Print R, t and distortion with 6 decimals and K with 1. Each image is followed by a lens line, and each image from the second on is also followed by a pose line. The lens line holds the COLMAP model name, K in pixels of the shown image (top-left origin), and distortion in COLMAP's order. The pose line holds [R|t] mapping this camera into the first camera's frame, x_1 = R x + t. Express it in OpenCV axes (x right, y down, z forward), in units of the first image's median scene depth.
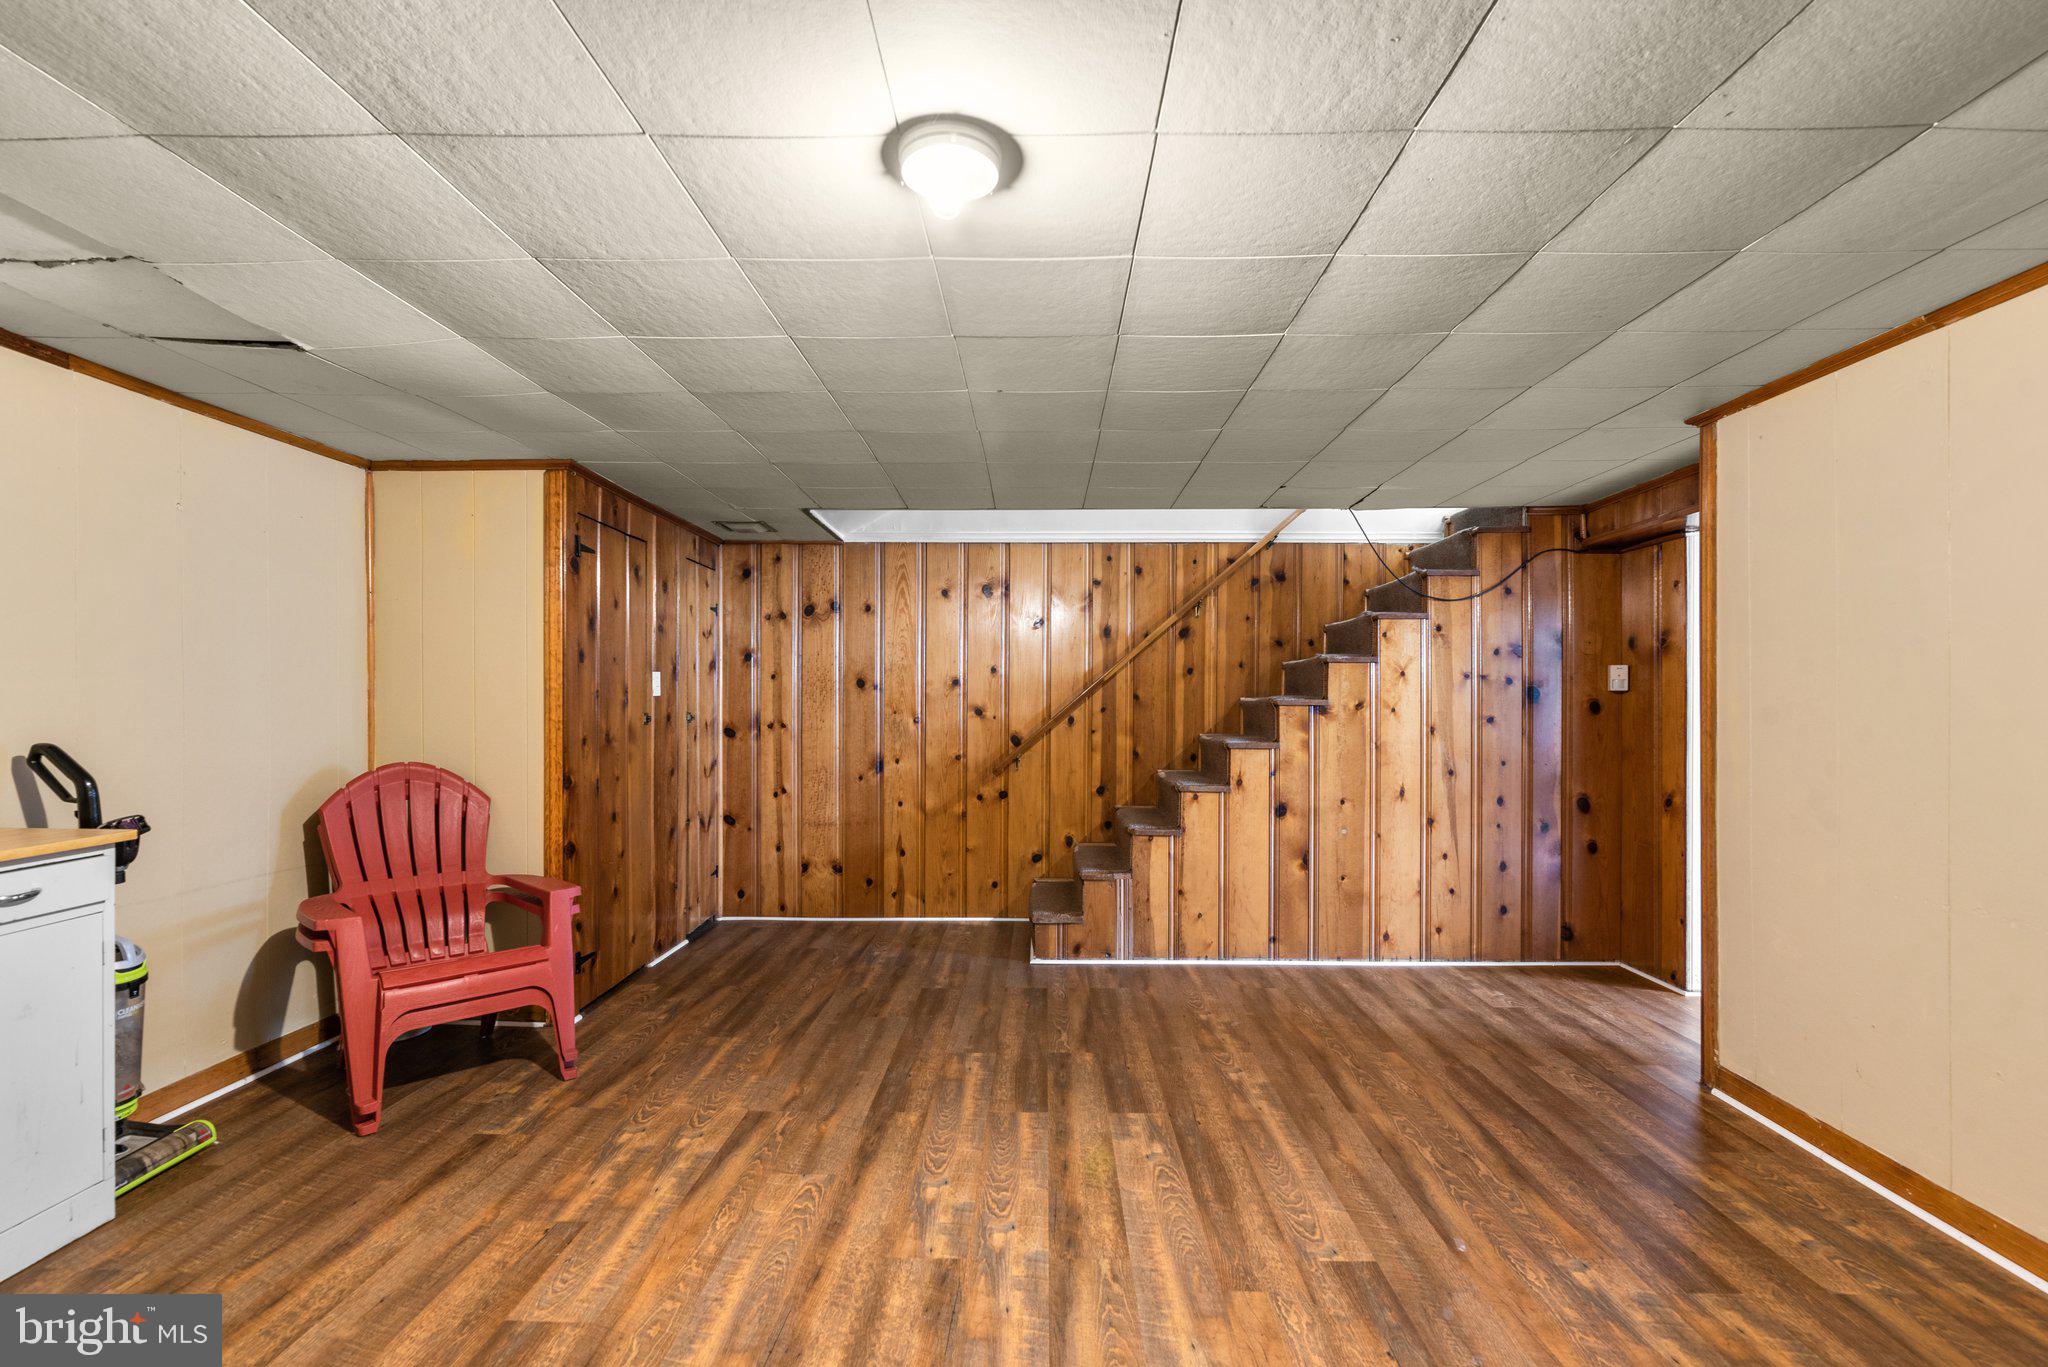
lens RADIAL K [[923.4, 0, 1019.9], [0, 923.4, 702.5], [0, 0, 1]] dist [0.003359, -0.001470]
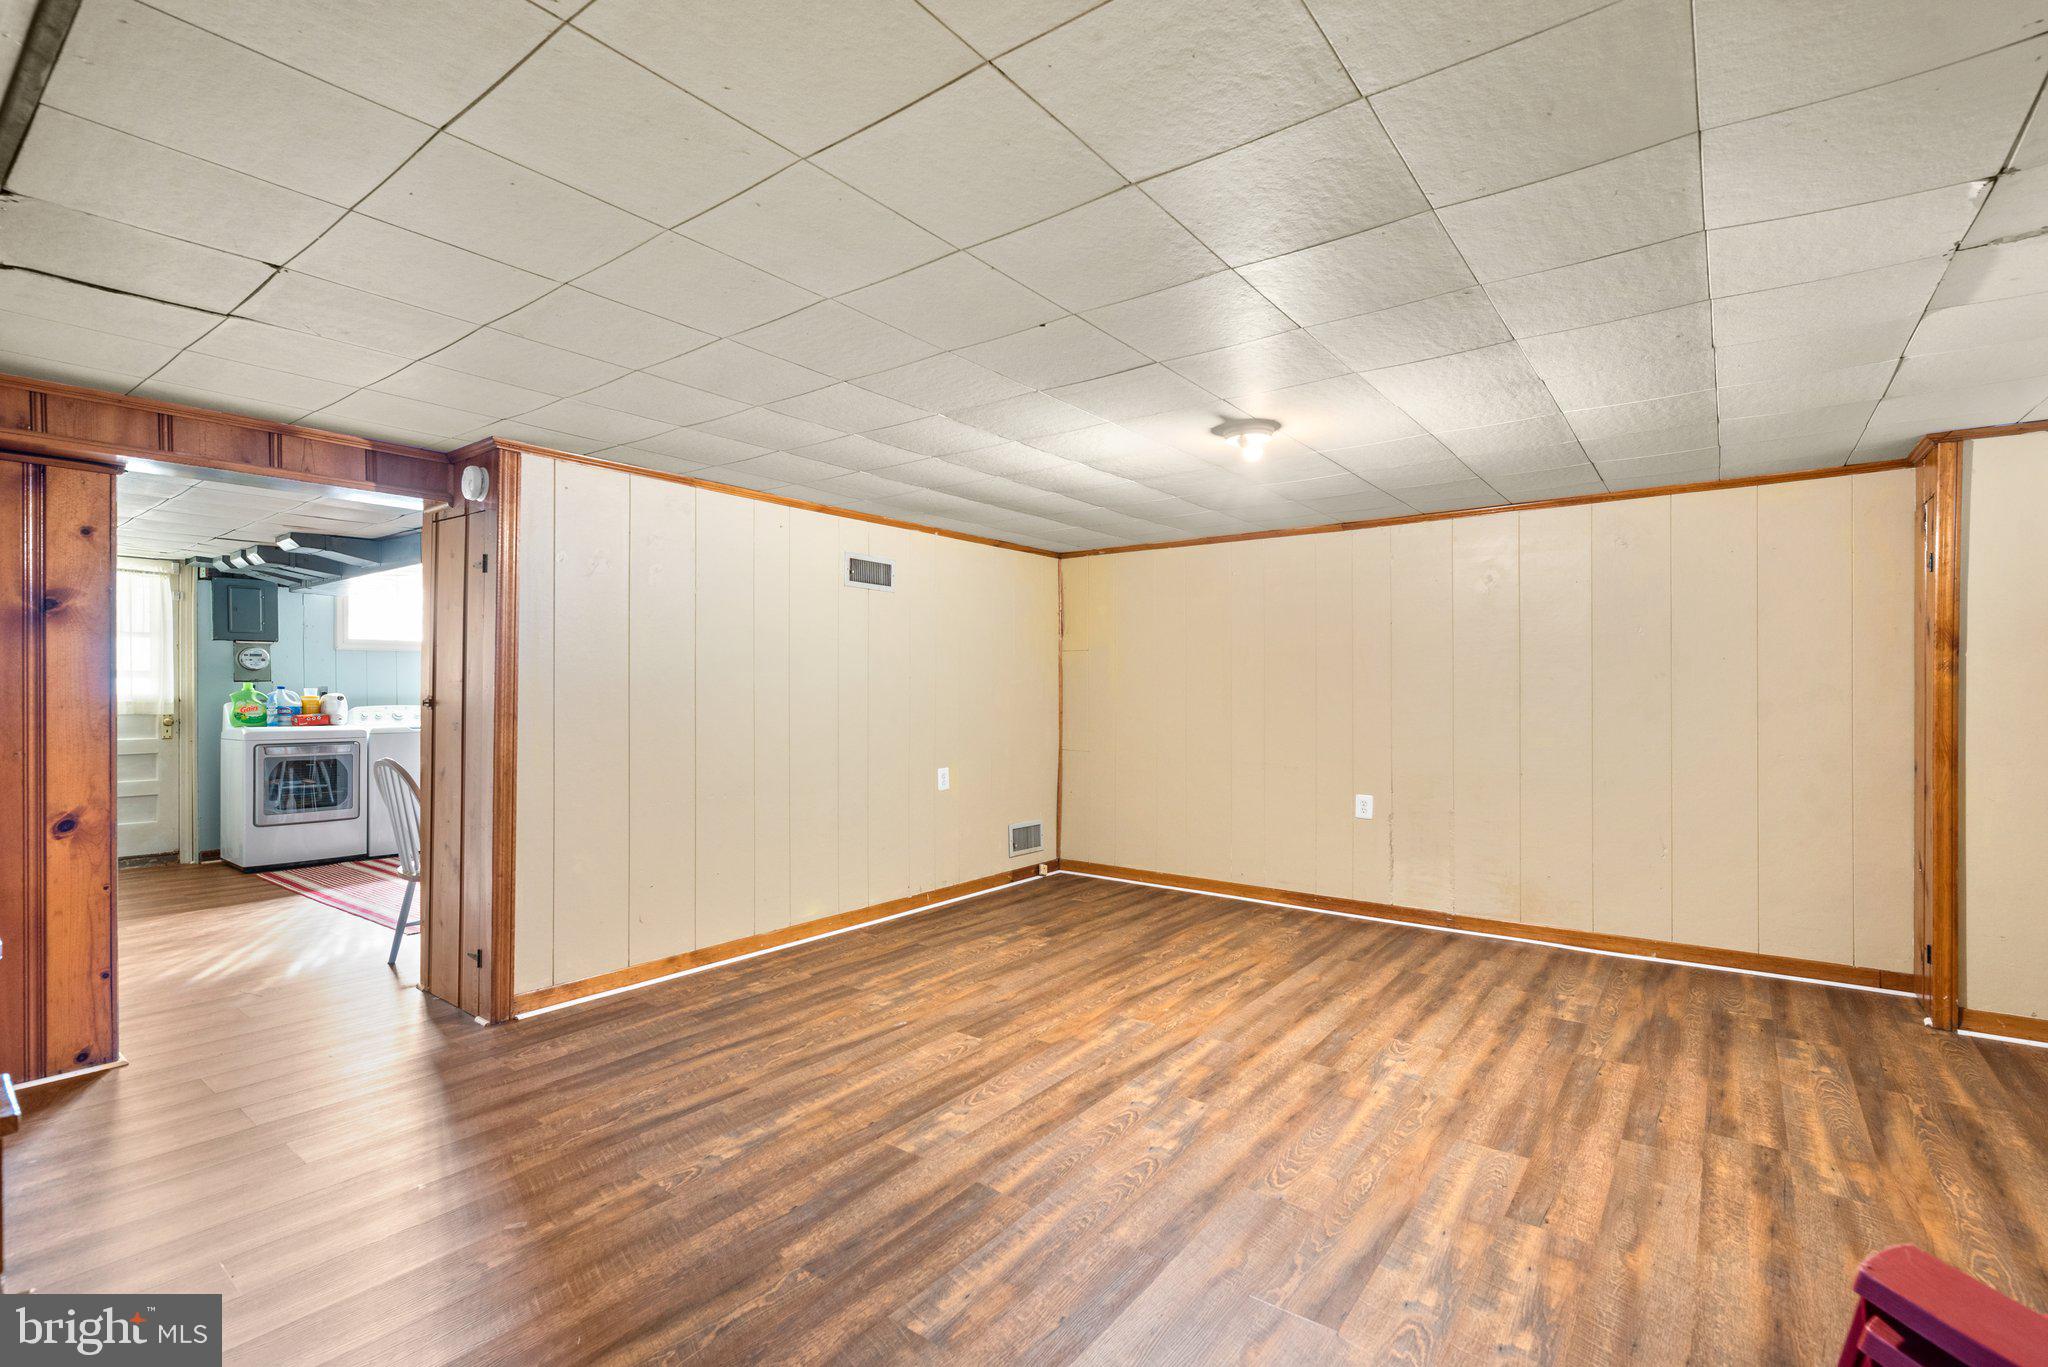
lens RADIAL K [[923.4, 0, 1019.4], [0, 923.4, 683.1], [0, 0, 1]] dist [0.003359, -0.001470]
pose [[-0.805214, 0.002654, 0.592978, -0.594692], [-0.001632, 0.999976, -0.006691, -0.003752], [-0.592982, -0.006356, -0.805191, 1.972679]]
